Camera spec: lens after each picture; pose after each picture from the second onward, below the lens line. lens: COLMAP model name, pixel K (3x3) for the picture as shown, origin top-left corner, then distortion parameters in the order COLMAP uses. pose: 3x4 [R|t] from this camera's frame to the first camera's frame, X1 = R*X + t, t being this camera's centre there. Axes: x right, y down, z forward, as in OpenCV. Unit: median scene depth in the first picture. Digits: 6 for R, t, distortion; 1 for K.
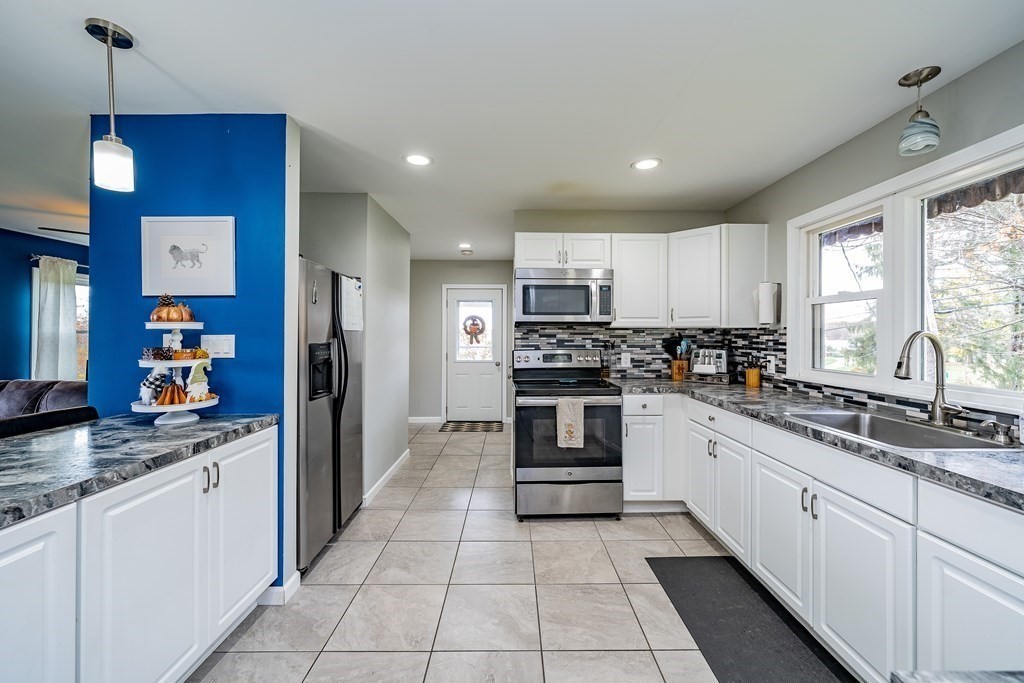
lens RADIAL K [[405.3, 0, 515.7], [0, 405.3, 332.5], [0, 0, 1]] dist [-0.000876, -0.000417]
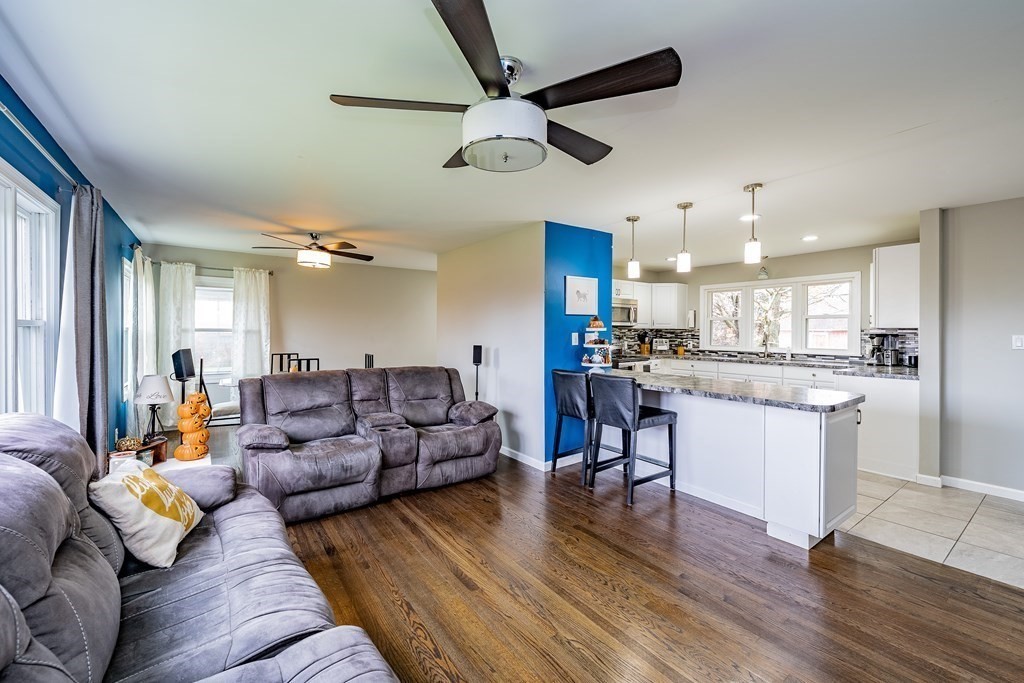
lens RADIAL K [[415.9, 0, 516.1], [0, 415.9, 331.5], [0, 0, 1]] dist [-0.000510, -0.000021]
pose [[0.814019, -0.001753, 0.580836, -1.585703], [-0.003872, 0.999957, 0.008444, -0.013792], [-0.580826, -0.009123, 0.813977, -0.379132]]
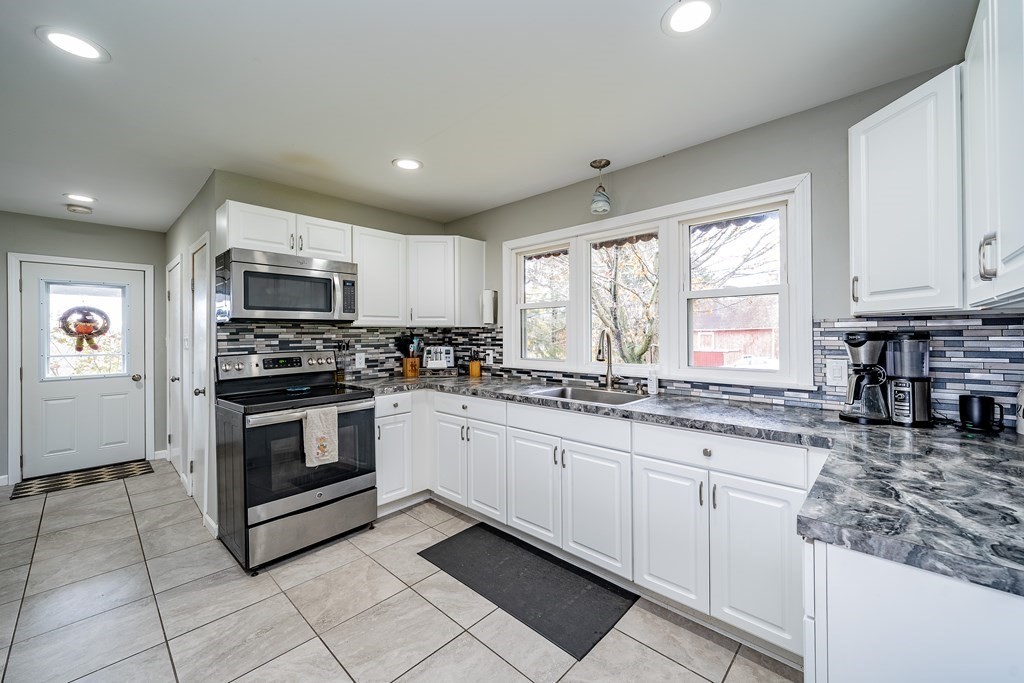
lens RADIAL K [[403.2, 0, 514.9], [0, 403.2, 332.4], [0, 0, 1]] dist [0.000305, 0.000024]
pose [[0.691739, -0.006550, 0.722118, -0.193498], [0.005530, 0.999978, 0.003773, 0.000376], [-0.722127, 0.001383, 0.691760, 0.101370]]
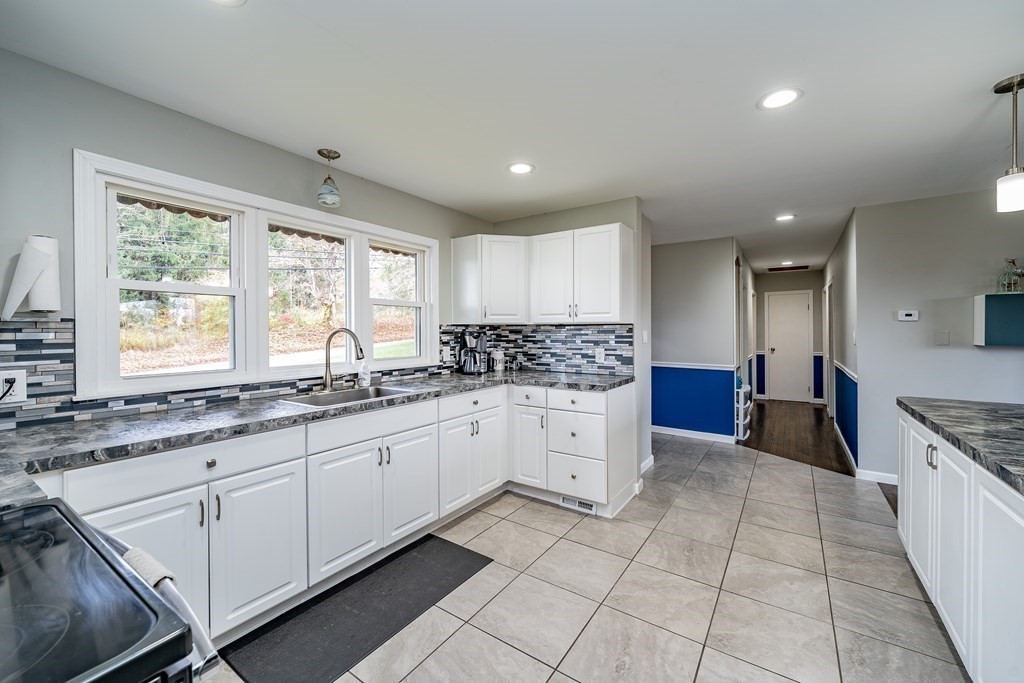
lens RADIAL K [[405.3, 0, 515.7], [0, 405.3, 332.5], [0, 0, 1]] dist [-0.000876, -0.000417]
pose [[-0.821806, -0.003662, 0.569756, -0.224251], [-0.003483, 0.999993, 0.001404, 0.004556], [-0.569757, -0.000830, -0.821813, 1.048319]]
